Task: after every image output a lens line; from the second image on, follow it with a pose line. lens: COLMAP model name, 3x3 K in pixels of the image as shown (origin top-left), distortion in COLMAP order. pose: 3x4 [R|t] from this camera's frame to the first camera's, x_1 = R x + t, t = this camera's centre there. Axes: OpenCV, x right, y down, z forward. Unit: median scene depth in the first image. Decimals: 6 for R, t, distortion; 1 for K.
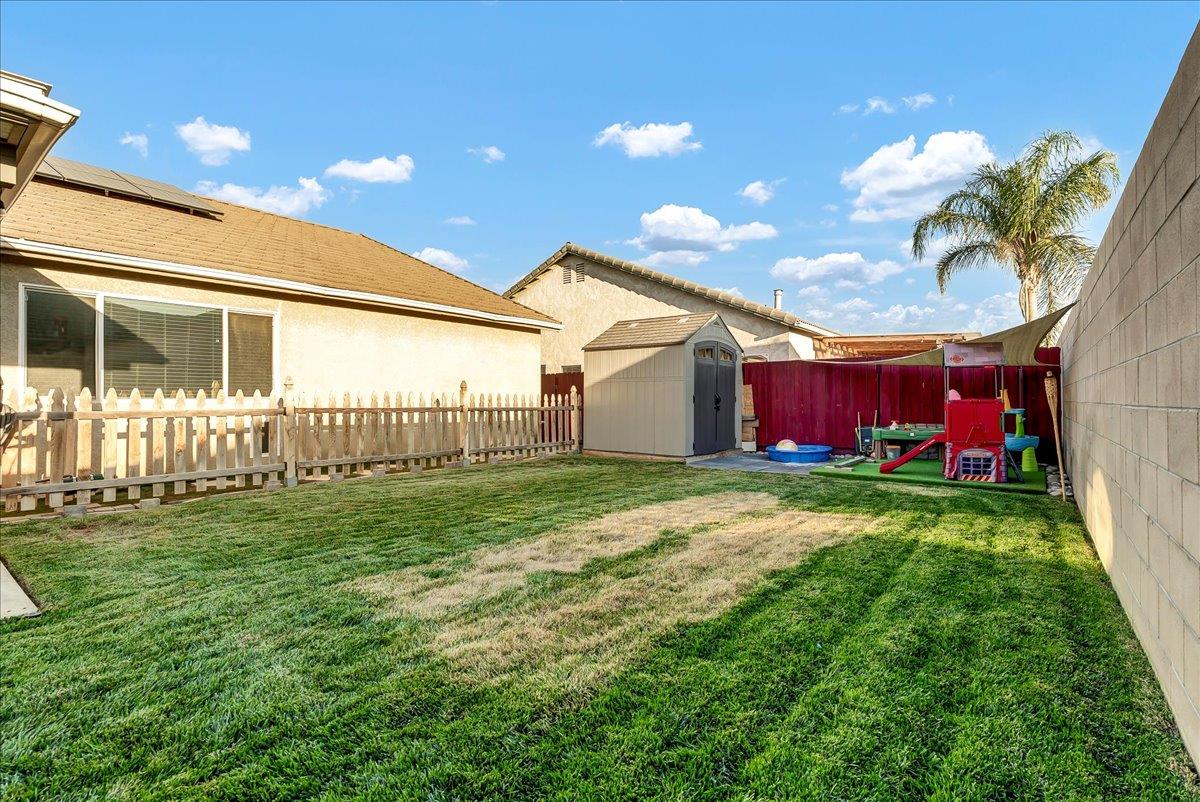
lens RADIAL K [[559.0, 0, 601.6], [0, 559.0, 398.3], [0, 0, 1]] dist [-0.002106, 0.000648]
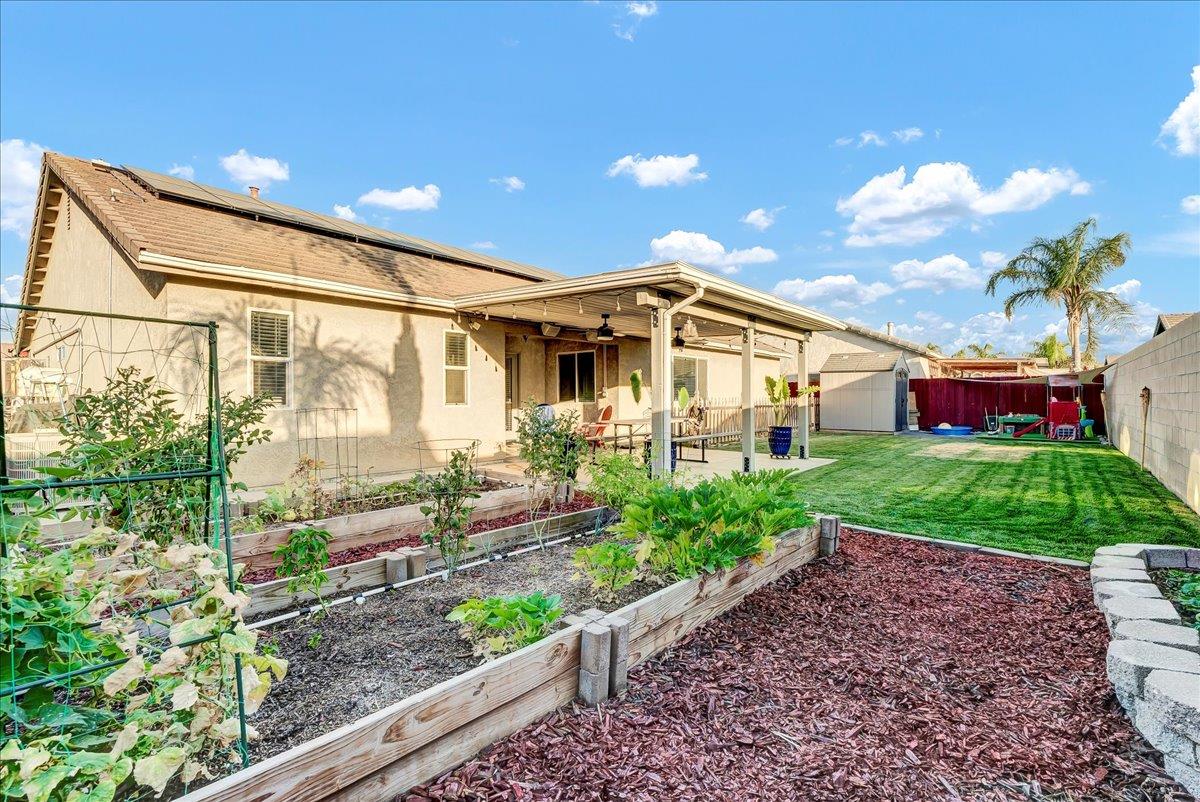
lens RADIAL K [[549.6, 0, 598.9], [0, 549.6, 397.7], [0, 0, 1]] dist [-0.002927, 0.000261]
pose [[0.999463, 0.001933, -0.032720, -0.763164], [-0.001801, 0.999990, 0.004059, -0.013221], [0.032728, -0.003997, 0.999456, -0.843366]]
